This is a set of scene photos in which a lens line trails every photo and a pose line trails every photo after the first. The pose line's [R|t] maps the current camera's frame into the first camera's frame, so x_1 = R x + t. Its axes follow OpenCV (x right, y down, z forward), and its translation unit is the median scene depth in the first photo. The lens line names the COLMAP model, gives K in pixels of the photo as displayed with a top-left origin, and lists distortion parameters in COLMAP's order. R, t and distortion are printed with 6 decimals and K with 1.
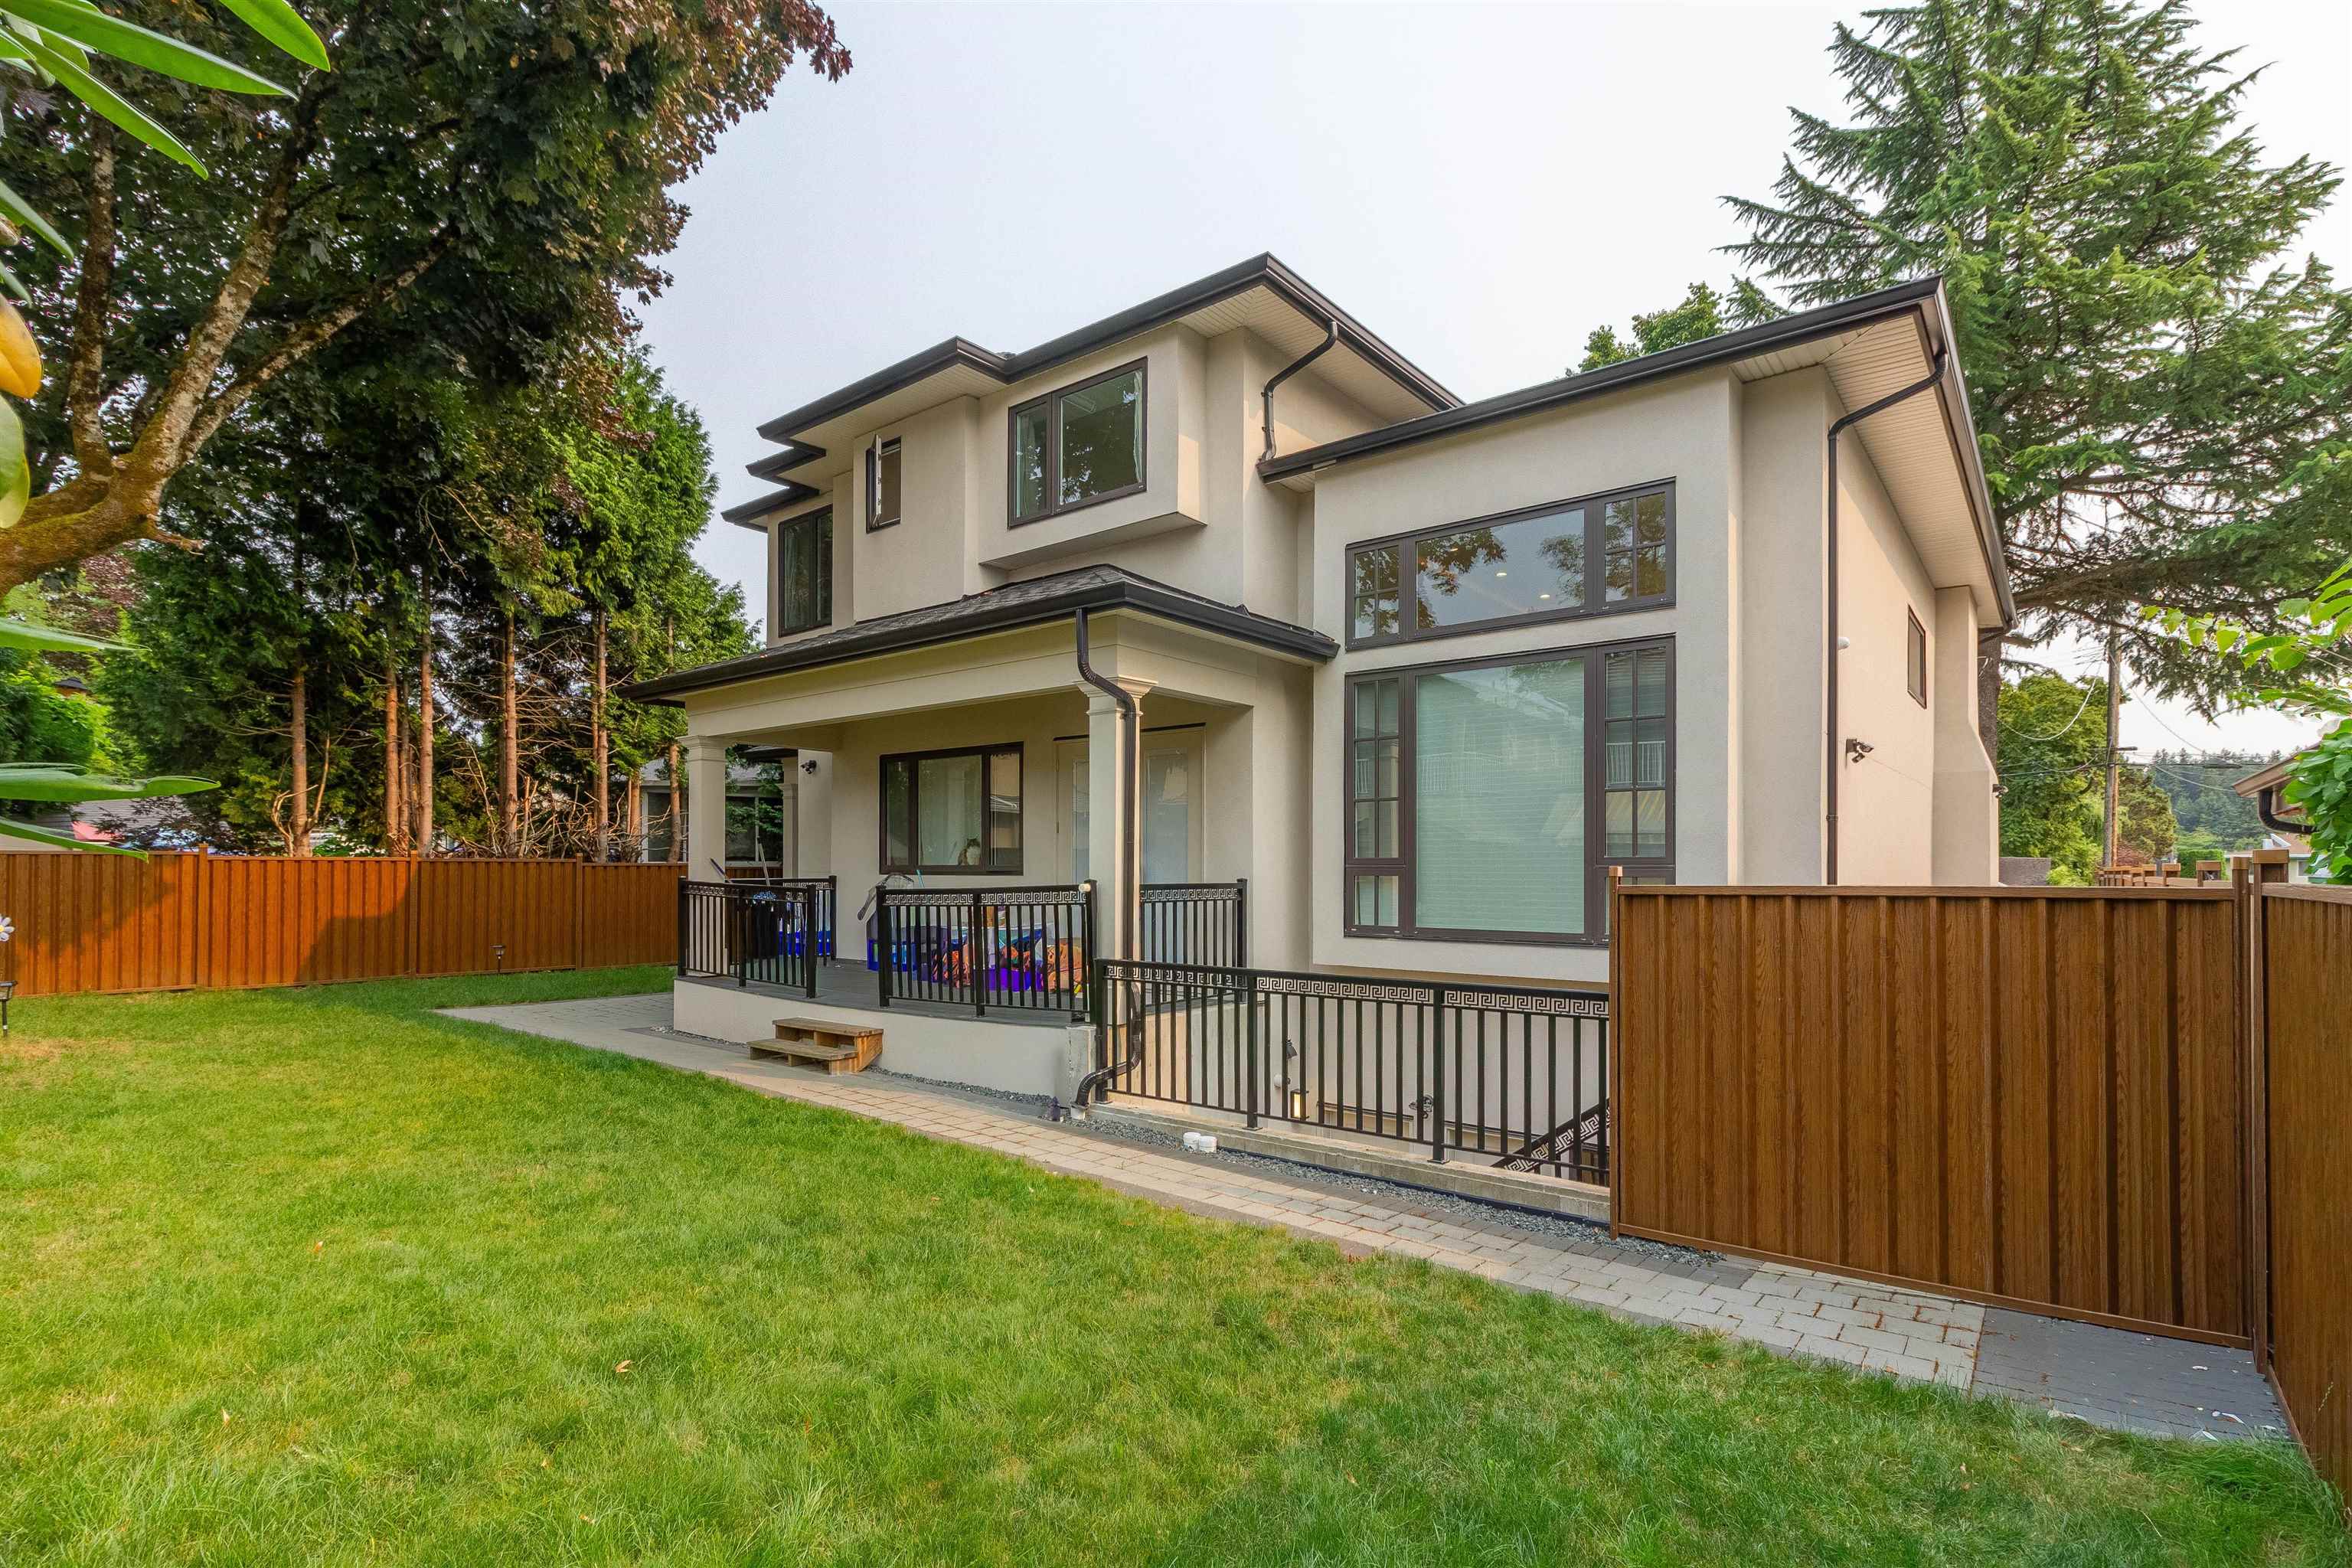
lens RADIAL K [[1116.1, 0, 1163.8], [0, 1116.1, 866.4], [0, 0, 1]] dist [0.010179, 0.000084]
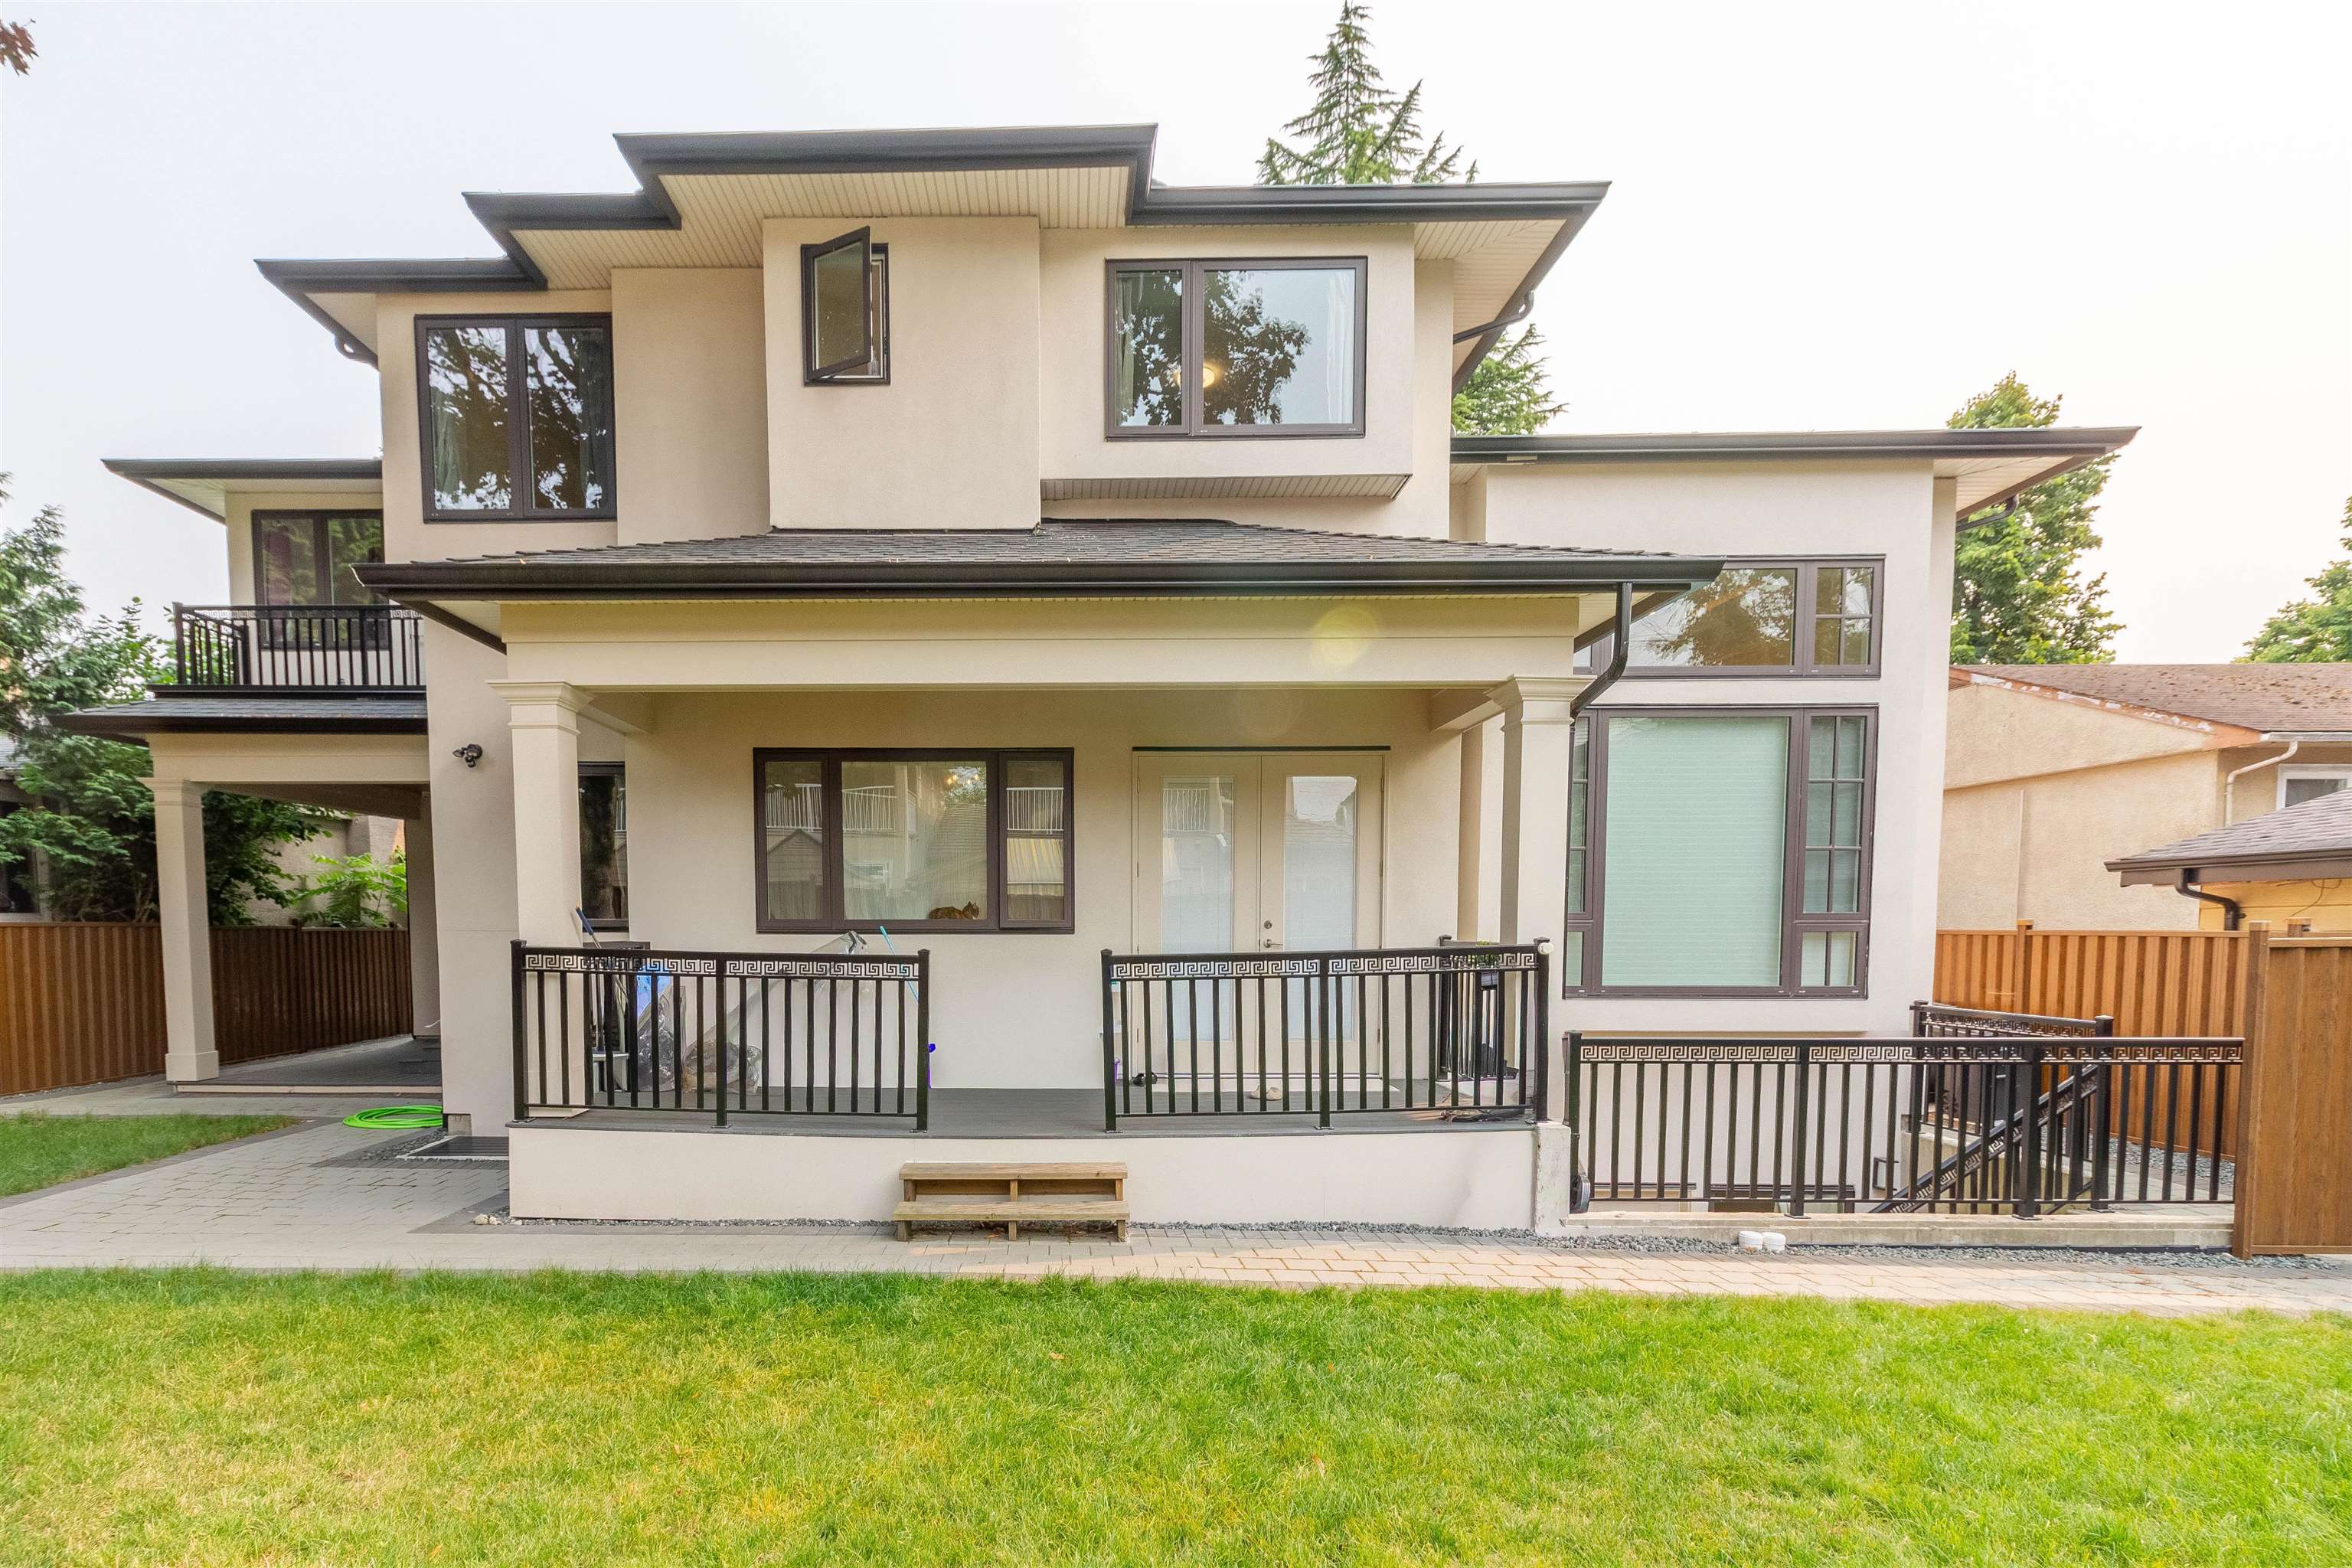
lens RADIAL K [[1116.1, 0, 1175.4], [0, 1116.1, 1002.5], [0, 0, 1]] dist [0.010179, 0.000084]
pose [[0.791753, -0.048562, 0.608907, -0.546432], [-0.001379, 0.996690, 0.081281, -0.005557], [-0.610839, -0.065194, 0.789066, 0.386853]]
